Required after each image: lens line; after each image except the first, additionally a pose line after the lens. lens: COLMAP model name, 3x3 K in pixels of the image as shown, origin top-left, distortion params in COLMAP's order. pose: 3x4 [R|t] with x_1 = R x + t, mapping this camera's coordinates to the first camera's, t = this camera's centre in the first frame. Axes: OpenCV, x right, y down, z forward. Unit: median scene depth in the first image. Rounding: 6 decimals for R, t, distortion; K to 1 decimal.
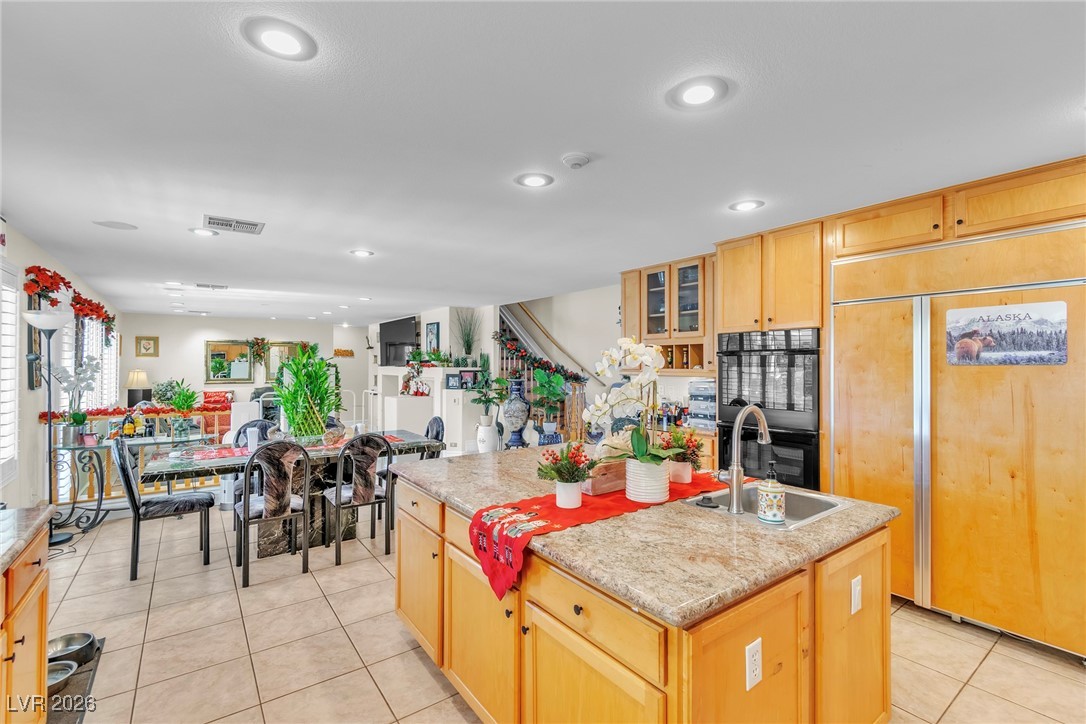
lens RADIAL K [[480.1, 0, 544.6], [0, 480.1, 363.4], [0, 0, 1]] dist [0.004607, -0.002464]
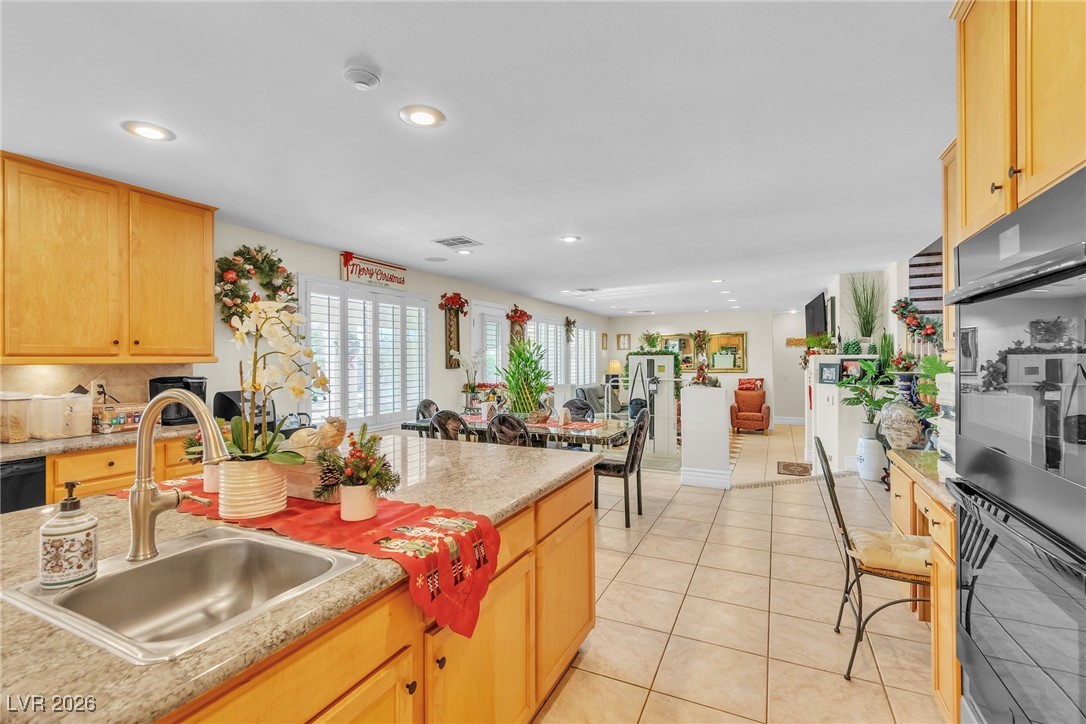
lens RADIAL K [[480.1, 0, 544.0], [0, 480.1, 359.2], [0, 0, 1]] dist [0.004607, -0.002464]
pose [[0.467127, -0.002935, -0.884185, 0.254734], [0.007051, 0.999975, 0.000406, 0.011428], [0.884162, -0.006424, 0.467136, 0.246990]]
